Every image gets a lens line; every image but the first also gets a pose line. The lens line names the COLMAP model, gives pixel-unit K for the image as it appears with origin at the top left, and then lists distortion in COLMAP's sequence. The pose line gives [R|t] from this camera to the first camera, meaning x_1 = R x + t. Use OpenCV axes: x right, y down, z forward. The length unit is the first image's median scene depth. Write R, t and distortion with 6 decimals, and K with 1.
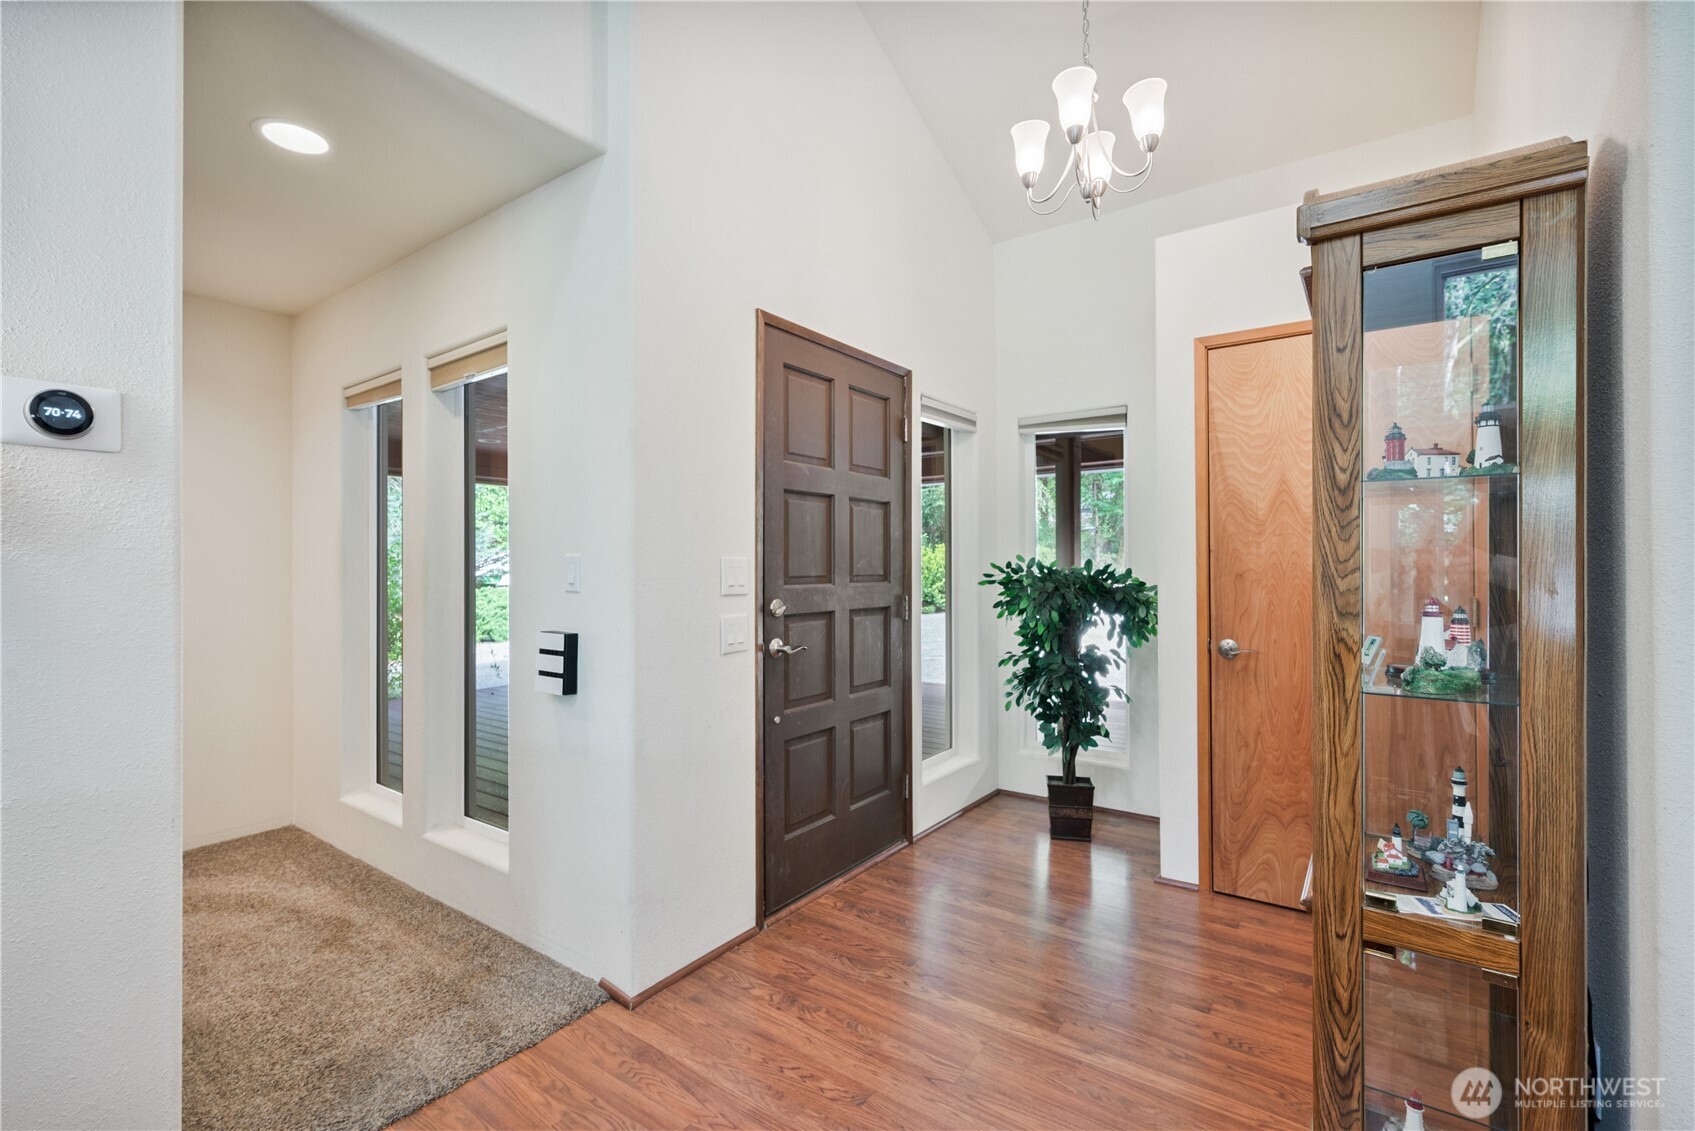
lens RADIAL K [[774.3, 0, 836.1], [0, 774.3, 568.8], [0, 0, 1]] dist [0.003083, 0.001285]
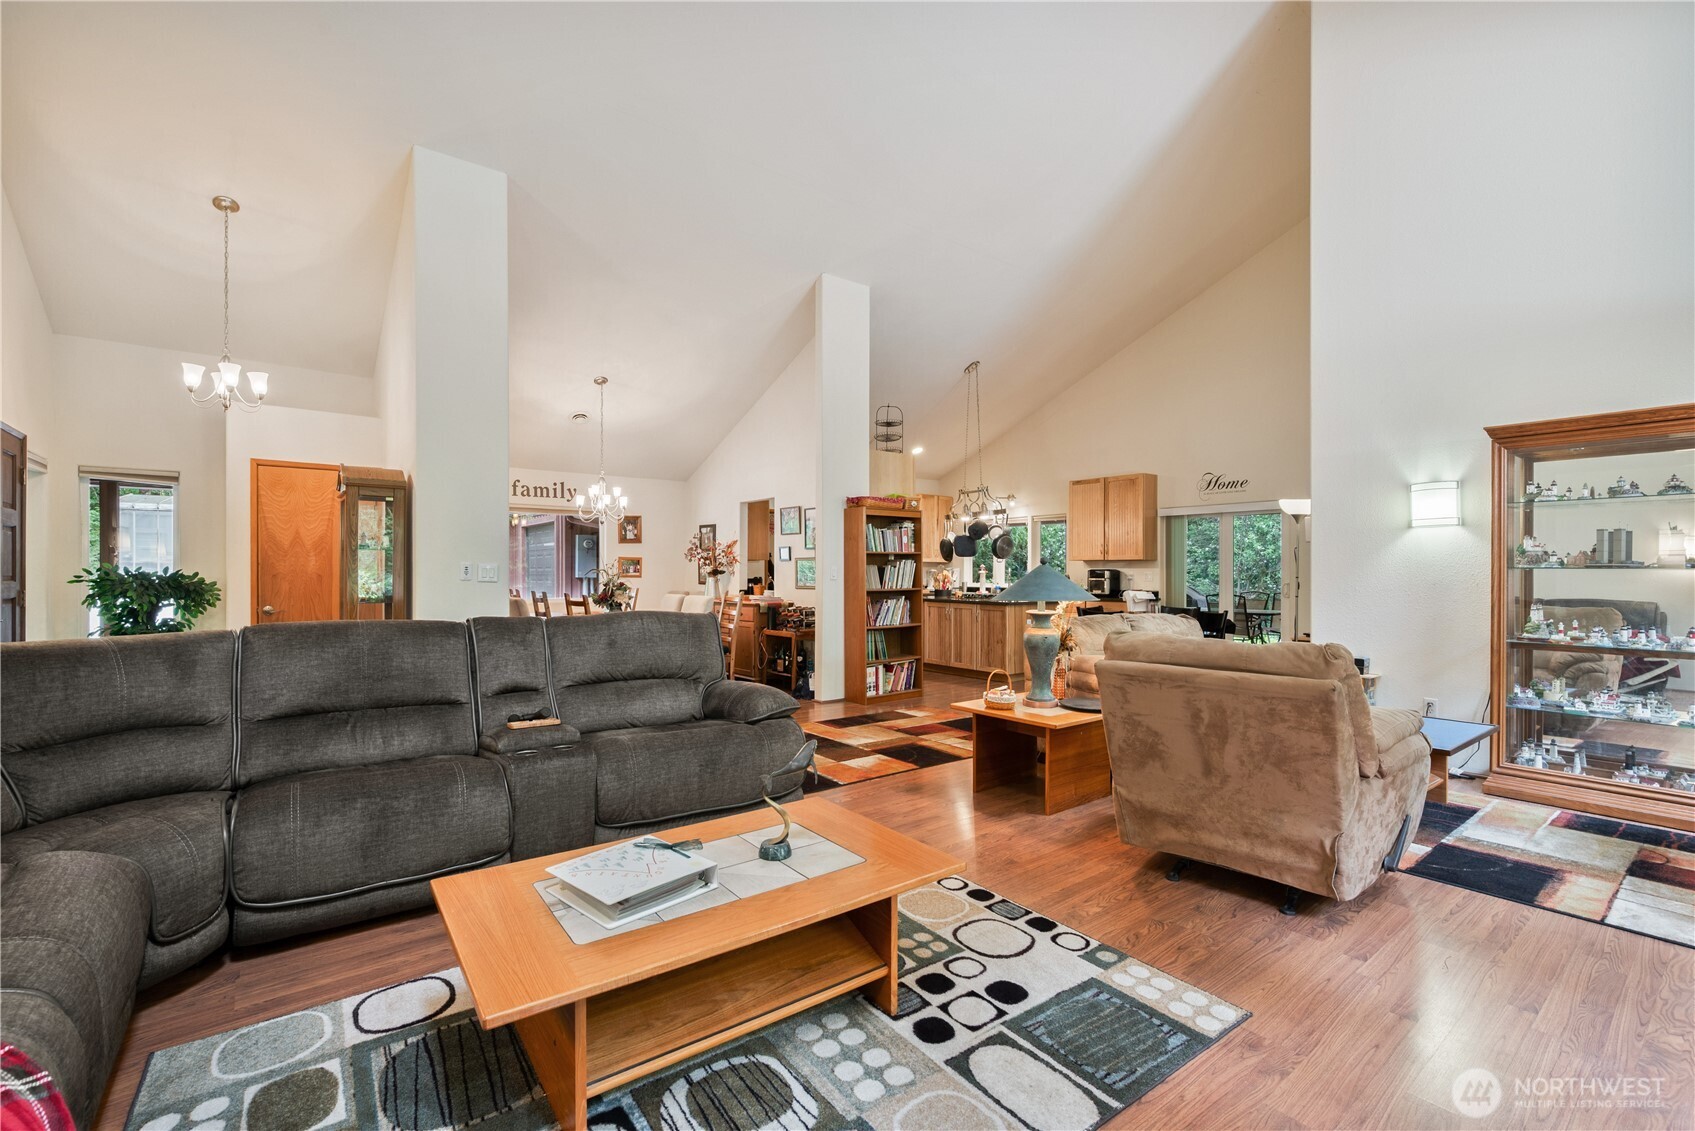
lens RADIAL K [[714.9, 0, 831.9], [0, 714.9, 566.9], [0, 0, 1]] dist [-0.003779, -0.000278]
pose [[0.280283, 0.008263, 0.959882, -0.896616], [0.000040, 0.999963, -0.008619, 0.001966], [-0.959917, 0.002454, 0.280272, -0.978119]]
